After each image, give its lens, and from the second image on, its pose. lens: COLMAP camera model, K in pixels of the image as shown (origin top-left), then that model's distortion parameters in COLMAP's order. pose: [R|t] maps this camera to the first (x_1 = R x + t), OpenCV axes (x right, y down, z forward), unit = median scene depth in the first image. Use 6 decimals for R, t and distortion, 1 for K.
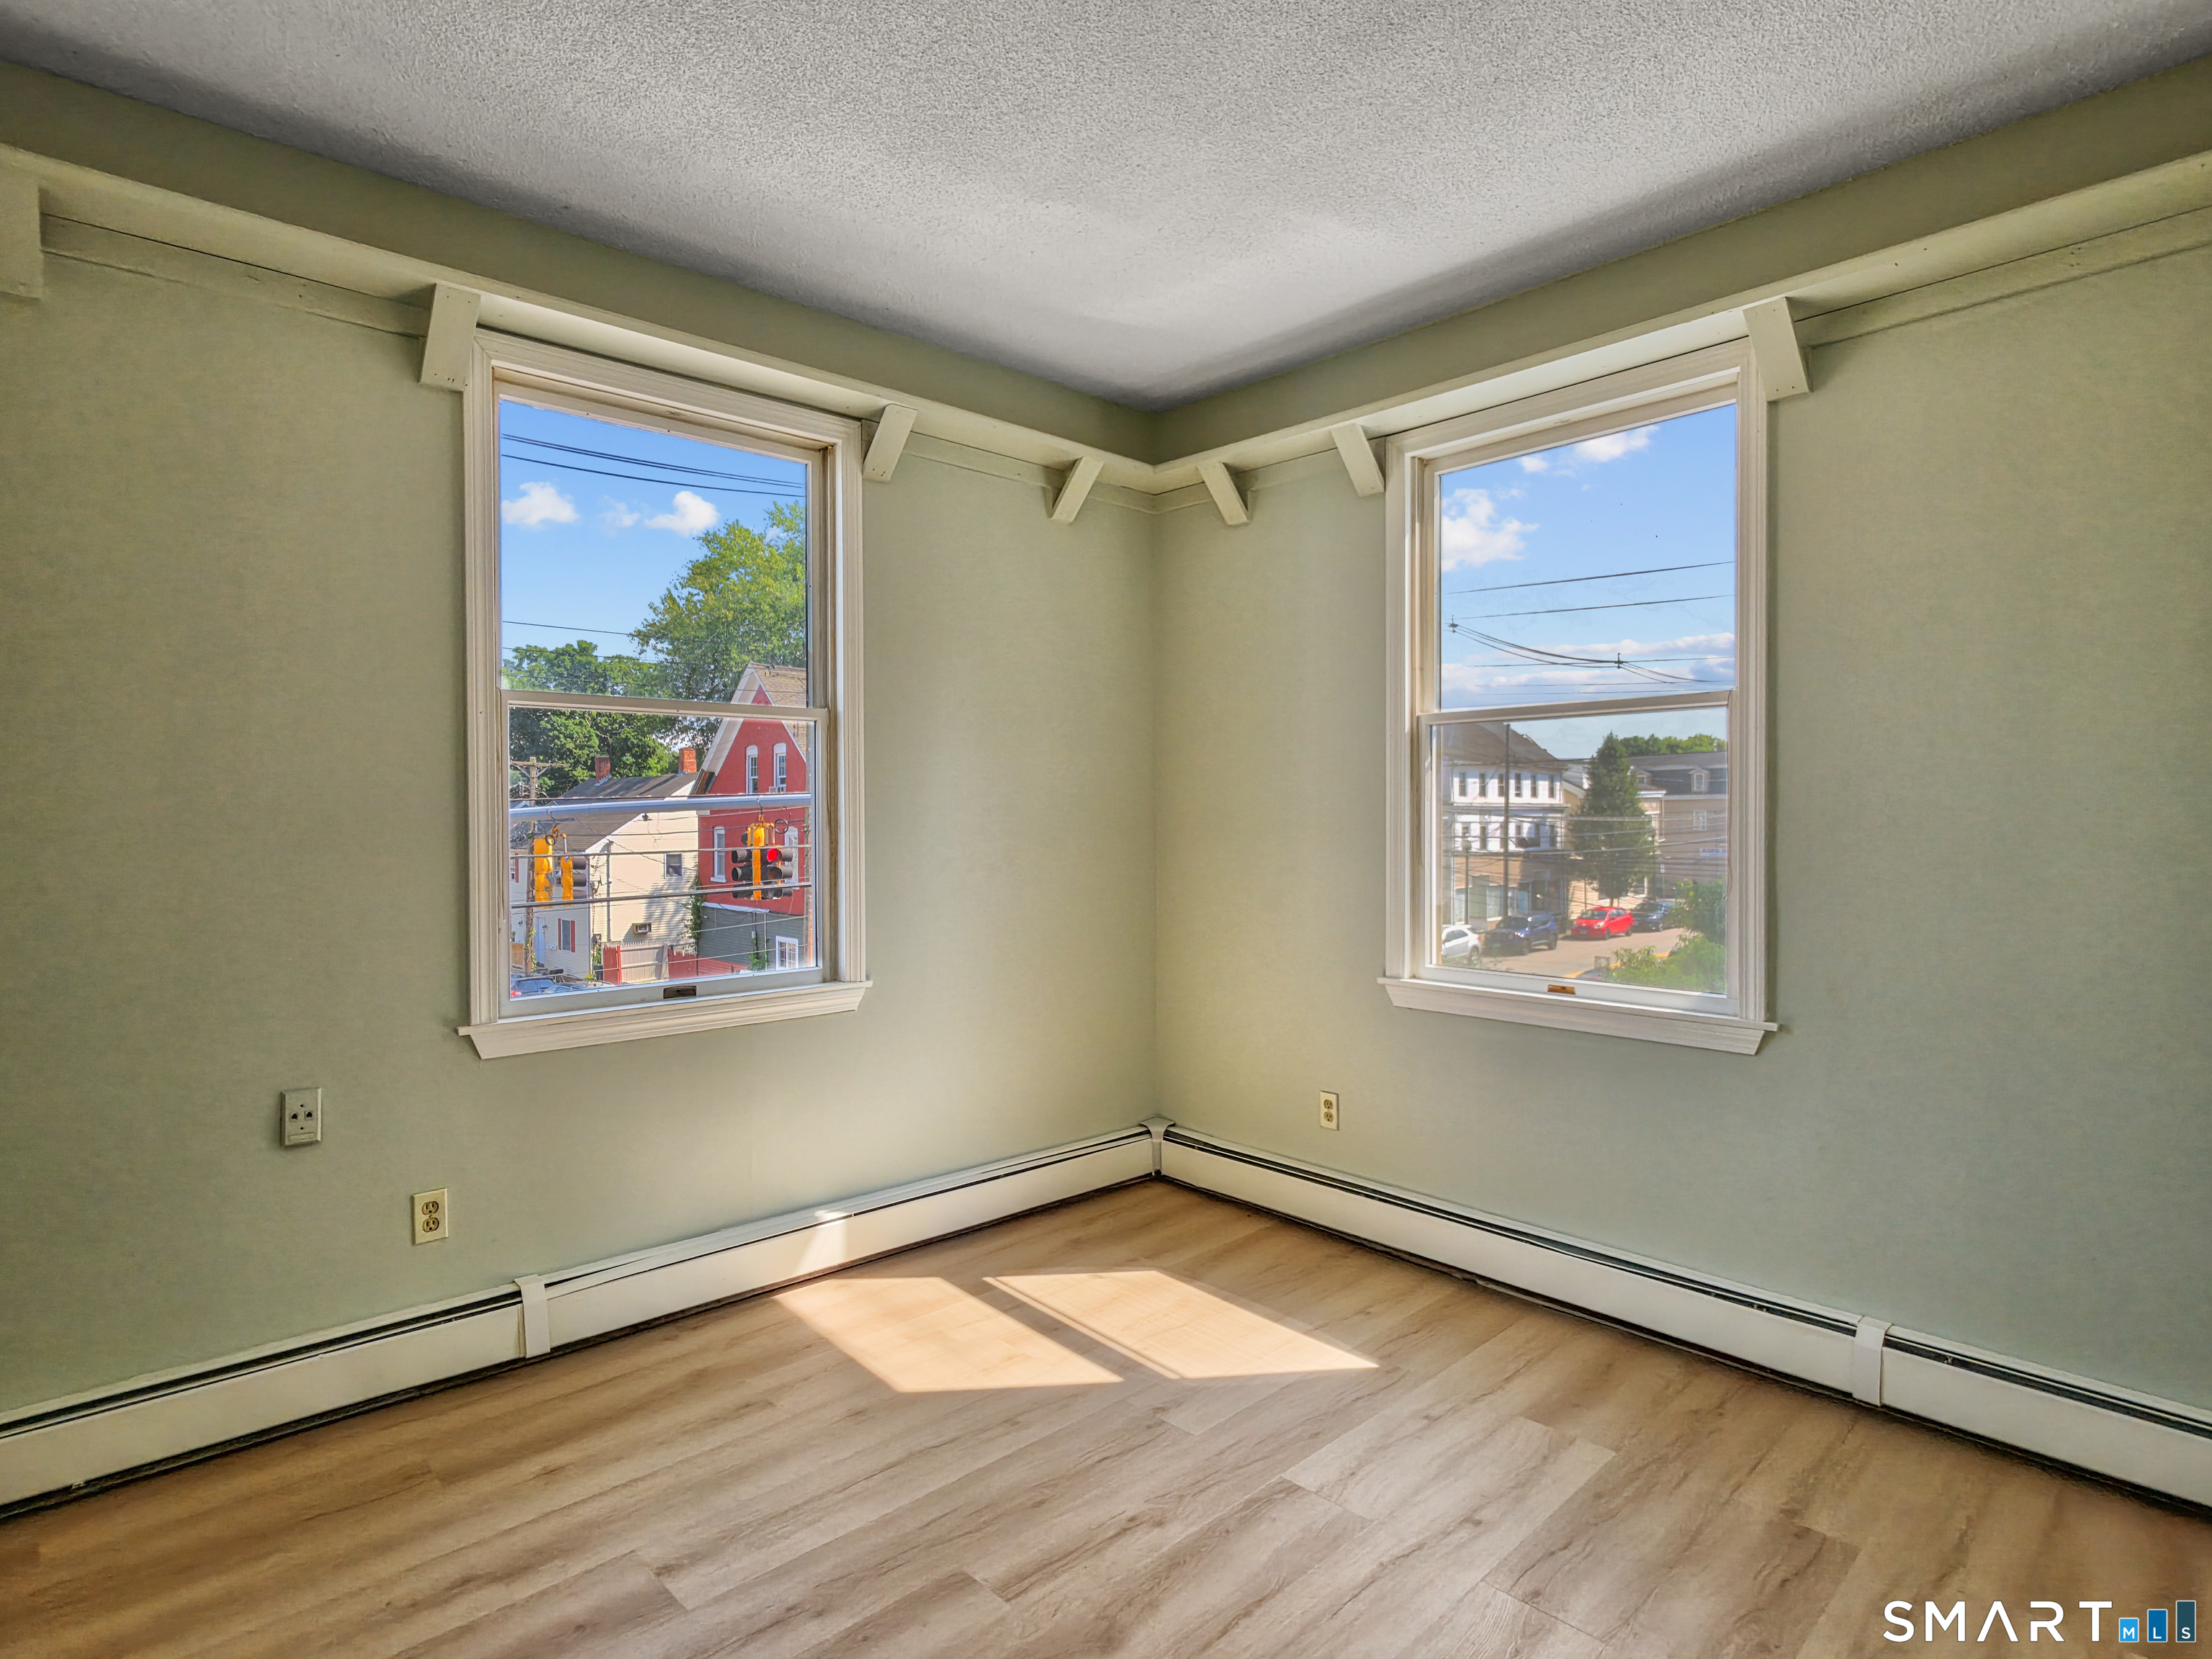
lens RADIAL K [[1208.3, 0, 1106.0], [0, 1208.3, 829.5], [0, 0, 1]] dist [0.002524, 0.000280]
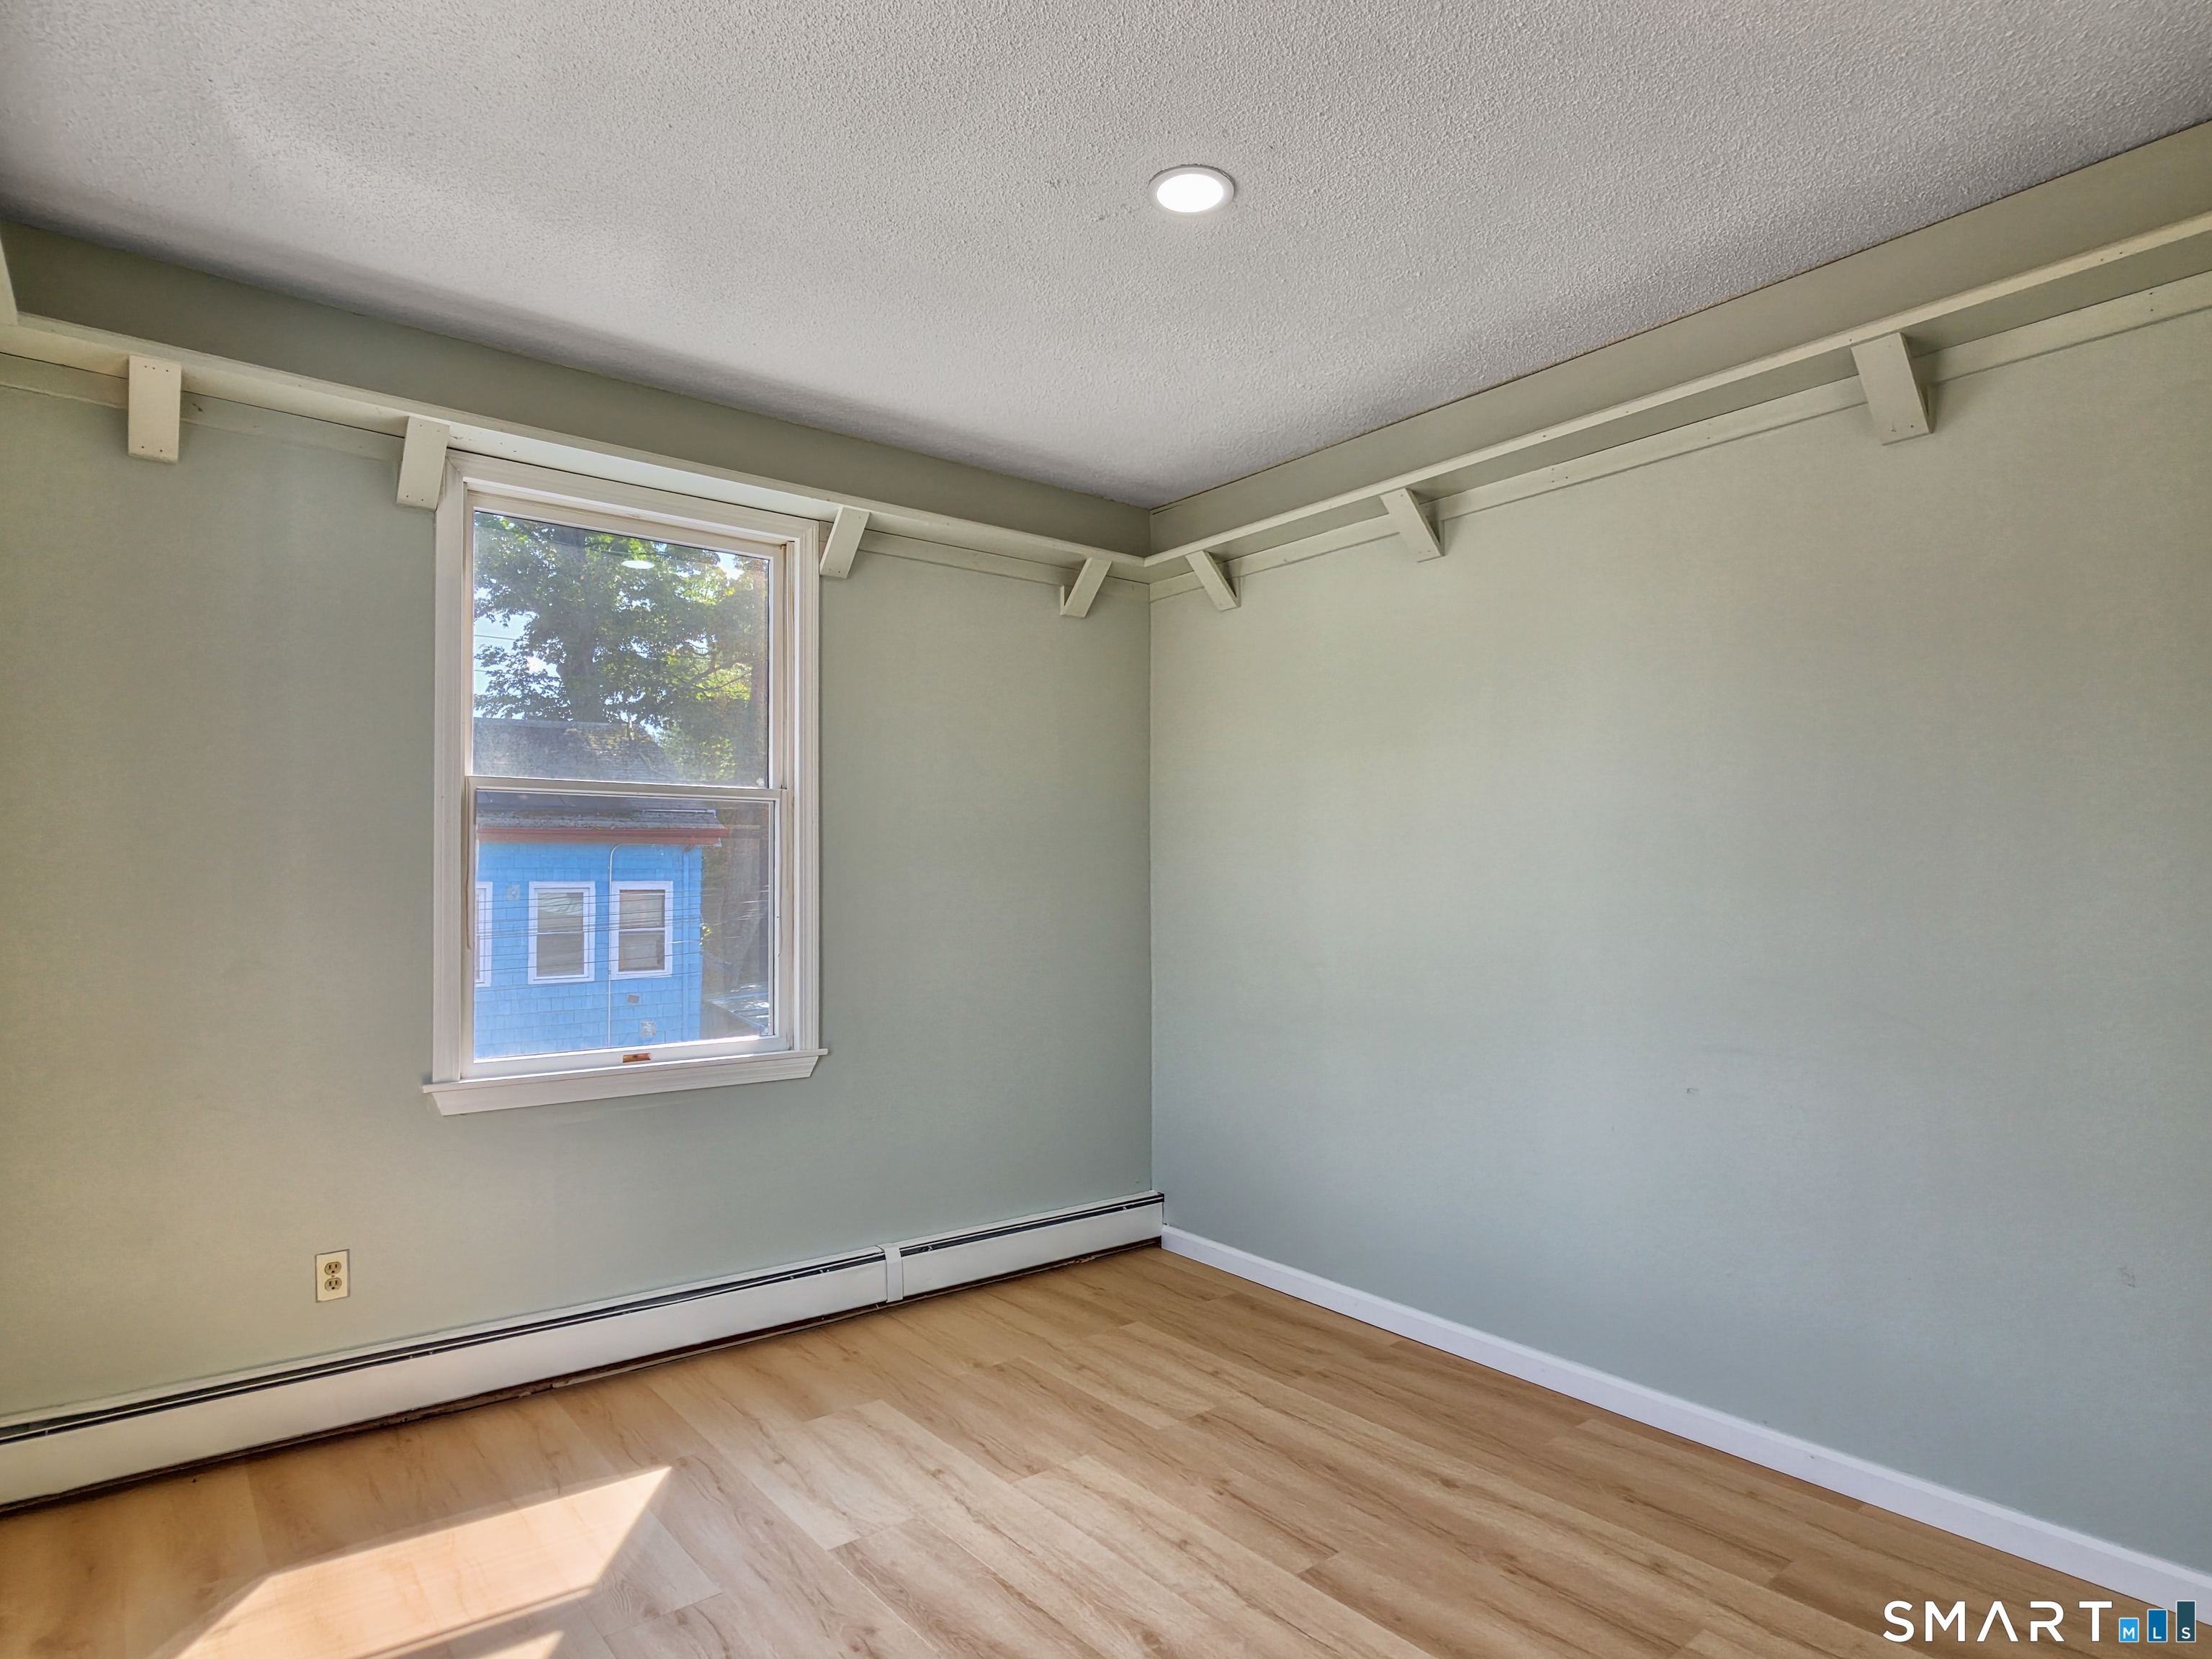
lens RADIAL K [[1200.7, 0, 1102.2], [0, 1200.7, 875.2], [0, 0, 1]] dist [0.001944, 0.000578]
pose [[0.082149, 0.015396, 0.996501, -0.720653], [0.019189, 0.999671, -0.017027, 0.000552], [-0.996435, 0.020520, 0.081827, 0.593403]]
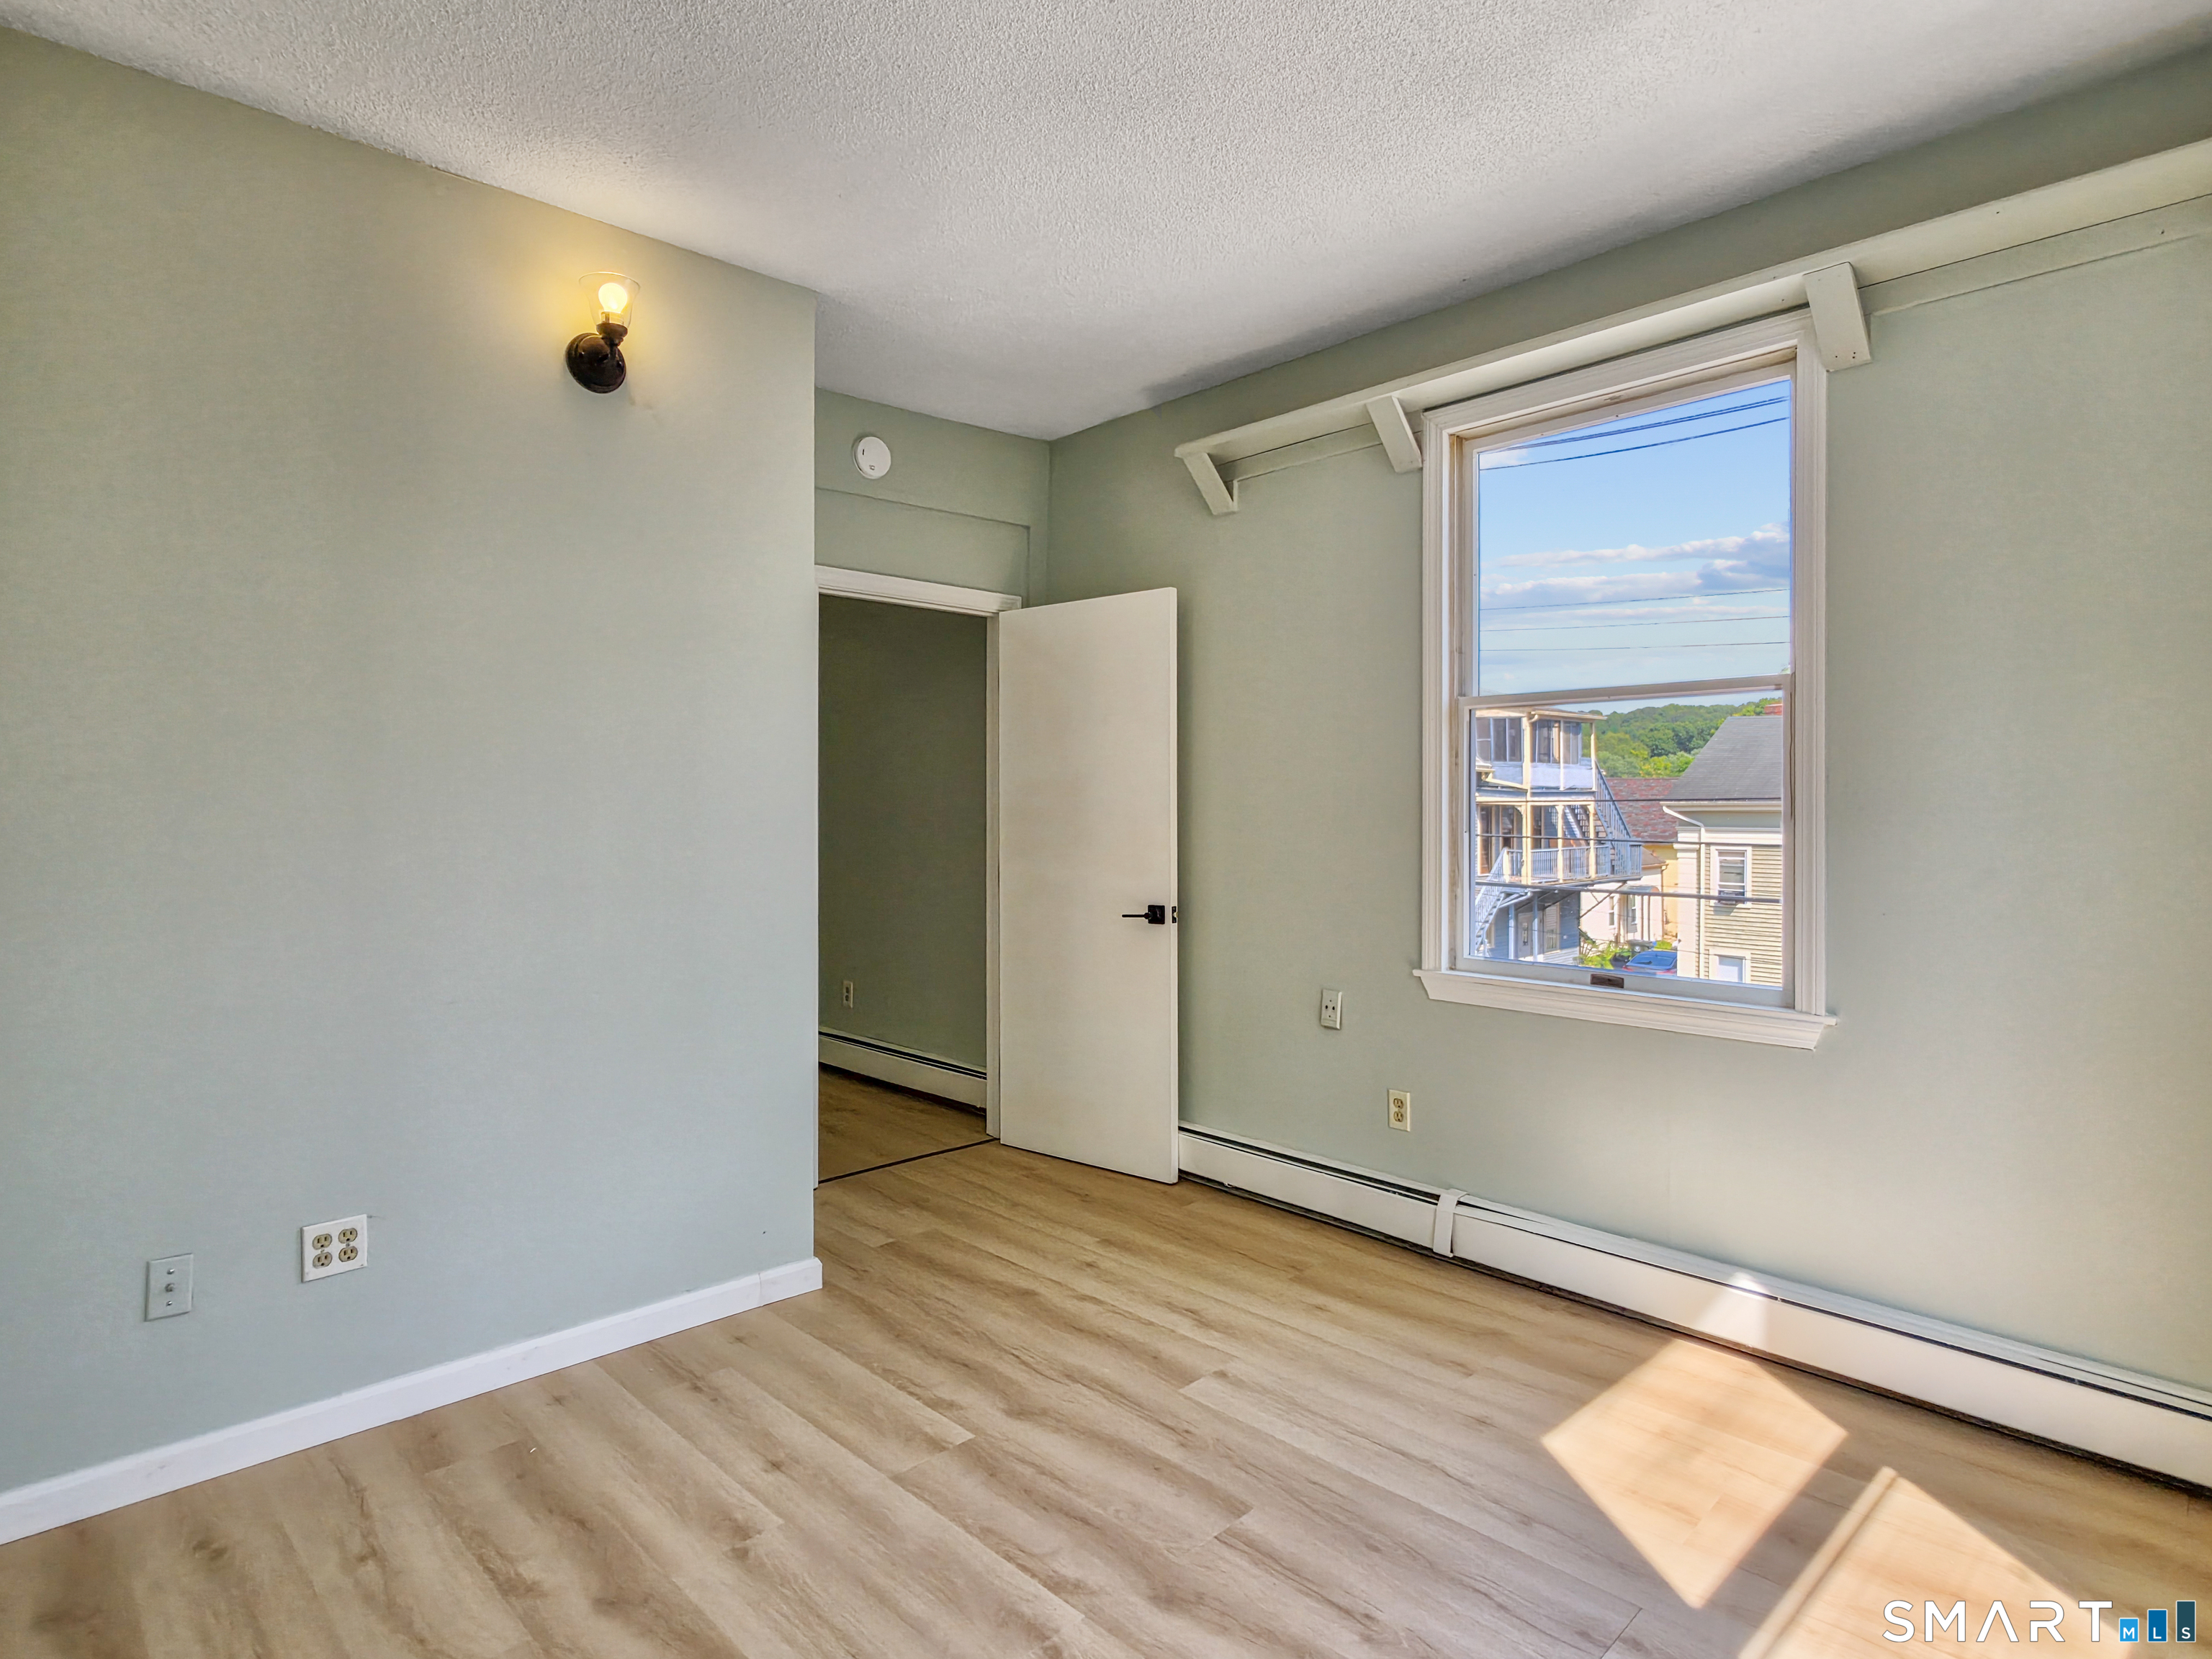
lens RADIAL K [[1208.3, 0, 1106.0], [0, 1208.3, 829.5], [0, 0, 1]] dist [0.002524, 0.000280]
pose [[0.002860, 0.021550, -0.999764, 0.709313], [-0.018551, 0.999597, 0.021494, -0.004018], [0.999824, 0.018485, 0.003259, 0.652422]]
